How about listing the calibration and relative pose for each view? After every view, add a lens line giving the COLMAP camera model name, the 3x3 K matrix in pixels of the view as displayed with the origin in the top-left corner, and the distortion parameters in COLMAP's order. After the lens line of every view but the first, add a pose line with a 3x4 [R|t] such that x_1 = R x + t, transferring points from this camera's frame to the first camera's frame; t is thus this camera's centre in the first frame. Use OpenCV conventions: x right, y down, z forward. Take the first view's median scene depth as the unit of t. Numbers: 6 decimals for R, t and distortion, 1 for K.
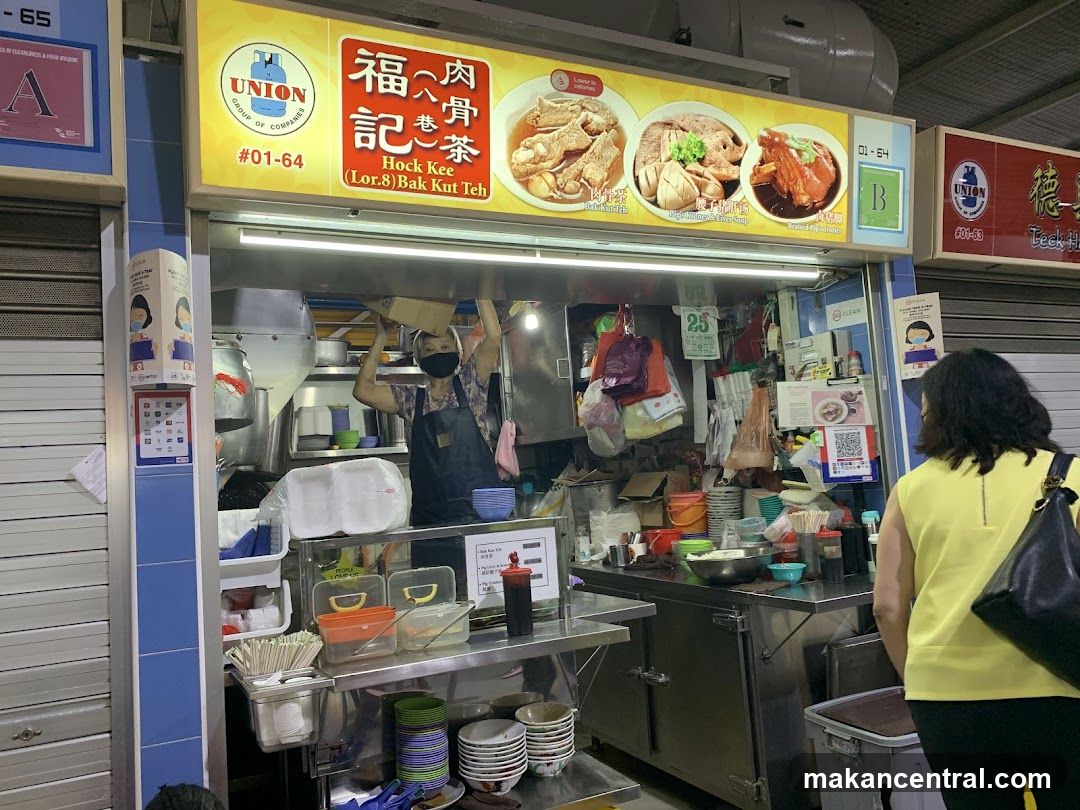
lens RADIAL K [[858.5, 0, 540.2], [0, 858.5, 413.1], [0, 0, 1]] dist [0.026957, -0.039660]
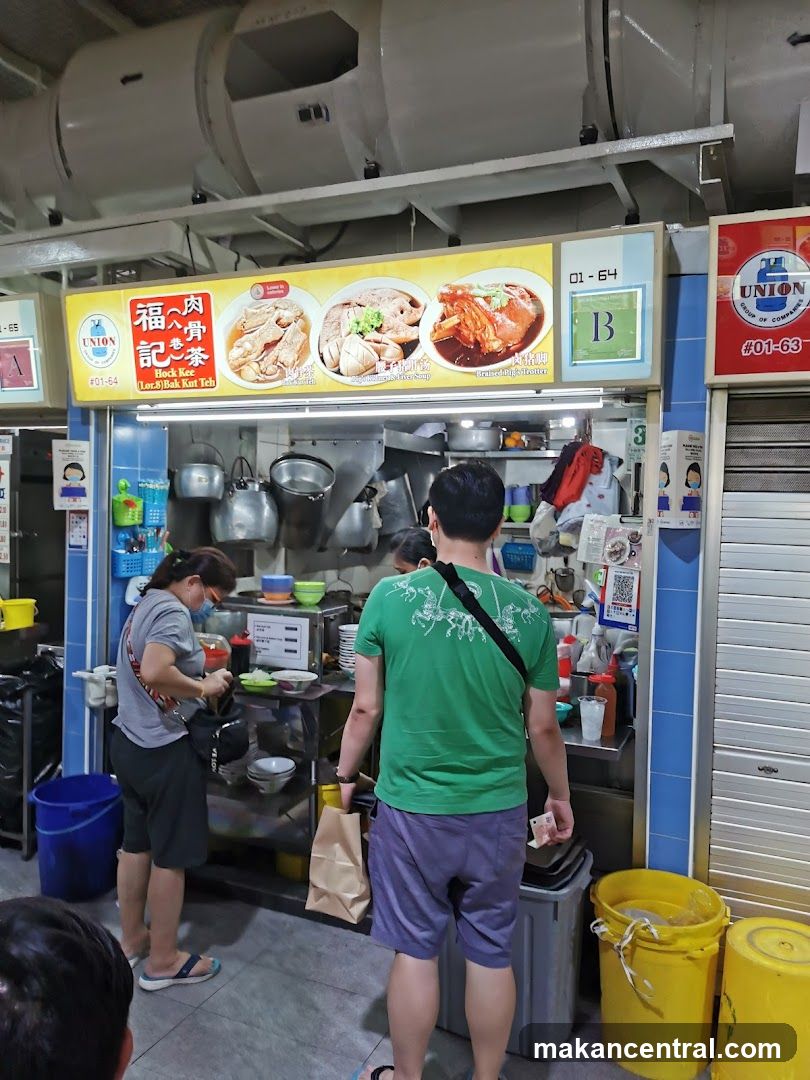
lens RADIAL K [[858.5, 0, 389.9], [0, 858.5, 543.1], [0, 0, 1]] dist [0.026957, -0.039660]
pose [[0.610372, 0.116320, -0.783528, 1.230448], [-0.005358, 0.989743, 0.142759, -0.190908], [0.792097, -0.082938, 0.604734, 0.323506]]
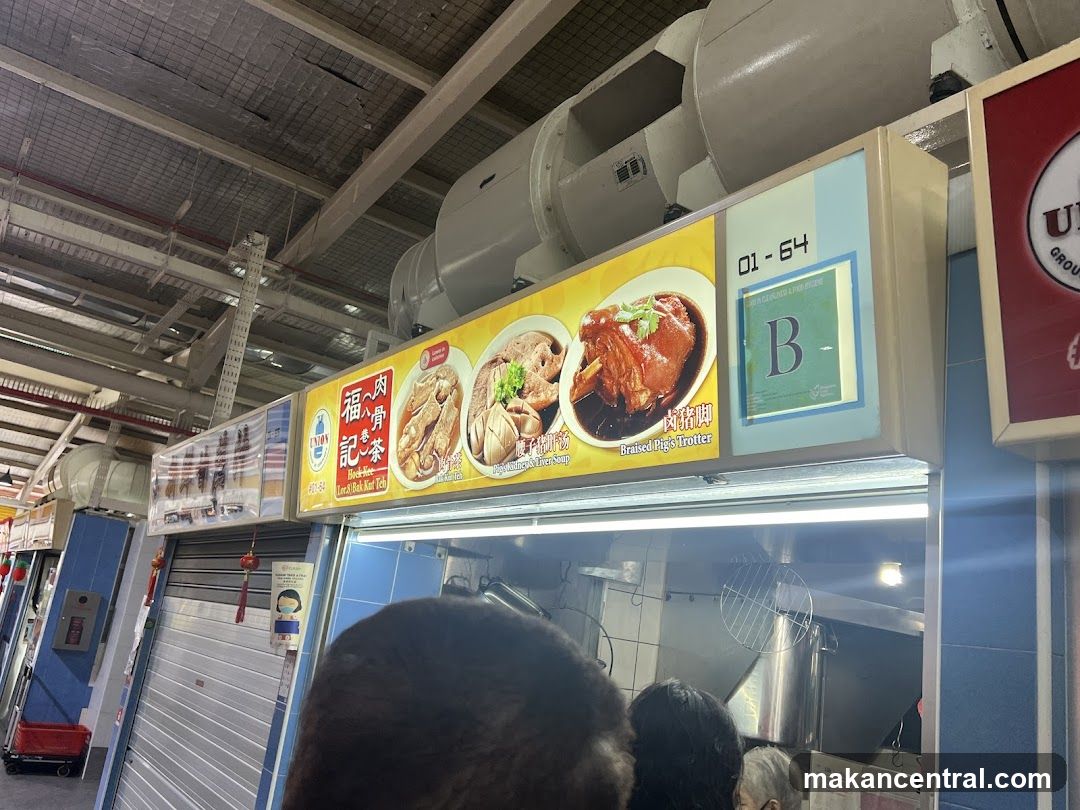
lens RADIAL K [[917.6, 0, 527.8], [0, 917.6, 403.4], [0, 0, 1]] dist [0.087471, -0.025731]
pose [[0.100763, -0.174983, -0.979402, 1.053993], [-0.069241, 0.980792, -0.182355, -0.151805], [0.992498, 0.086189, 0.086711, 1.025253]]
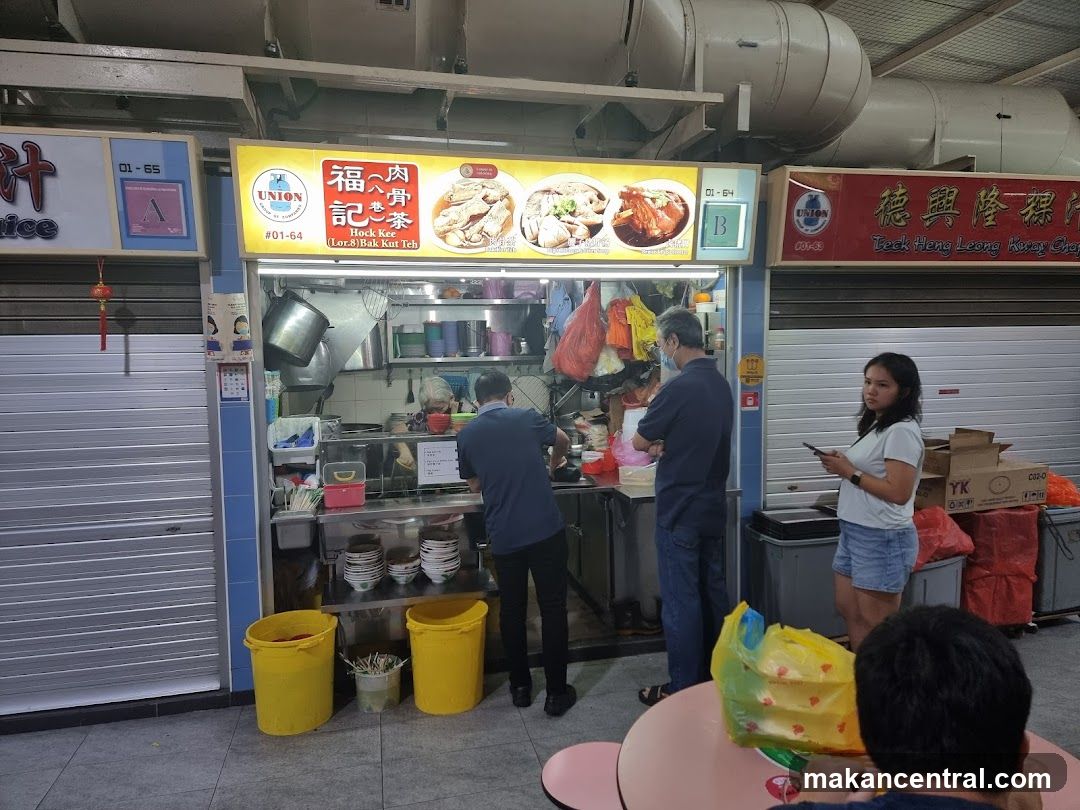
lens RADIAL K [[762.8, 0, 563.3], [0, 762.8, 424.6], [0, 0, 1]] dist [0.078440, -0.101404]
pose [[0.975343, 0.076884, -0.206871, 0.526826], [-0.035980, 0.980210, 0.194661, -0.207395], [0.217743, -0.182418, 0.958807, -0.412889]]
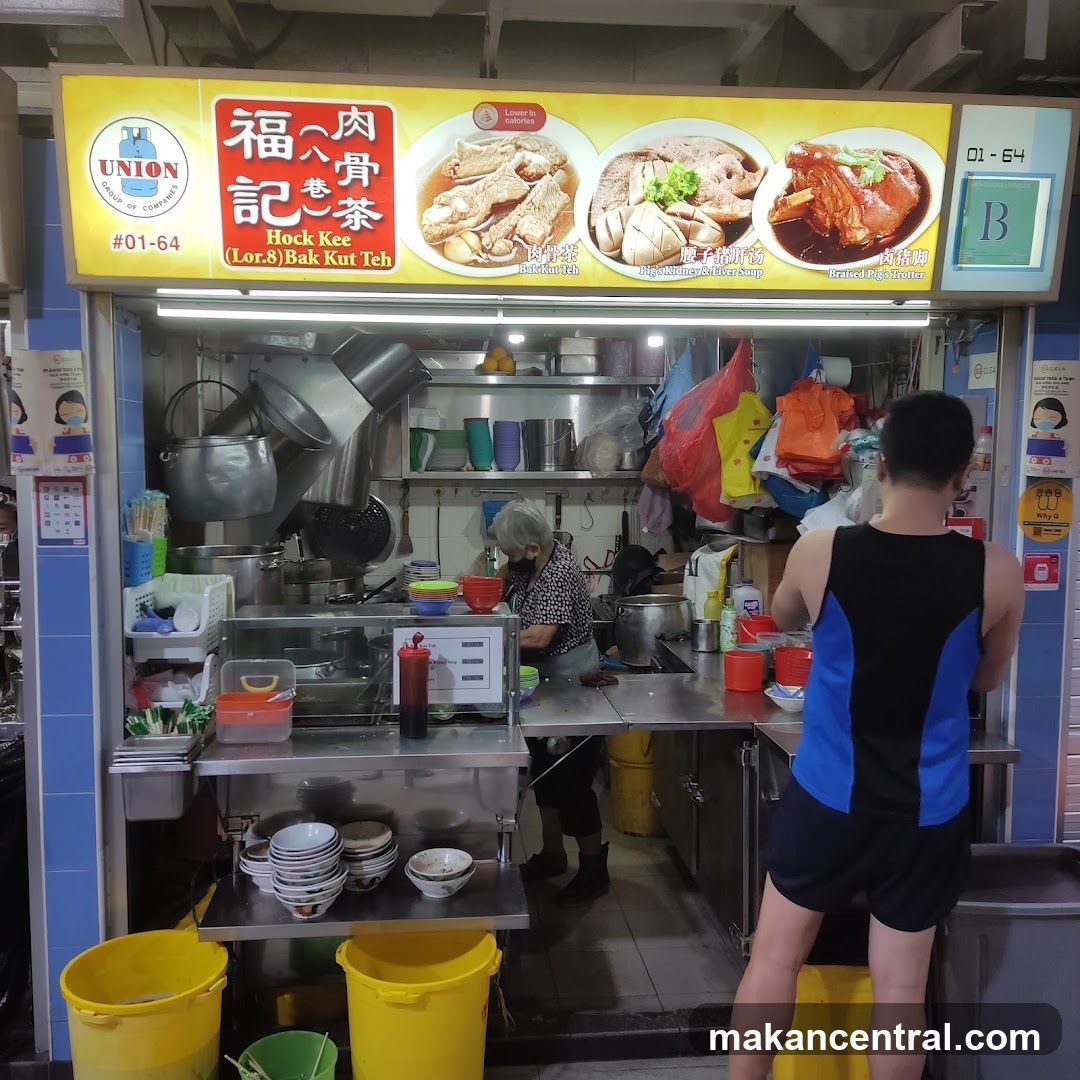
lens RADIAL K [[1075.7, 0, 529.3], [0, 1075.7, 554.1], [0, 0, 1]] dist [0.062284, 0.000000]
pose [[0.926058, 0.105572, -0.362313, 0.484154], [-0.038175, 0.981354, 0.188378, -0.169710], [0.375445, -0.160617, 0.912821, -0.010204]]
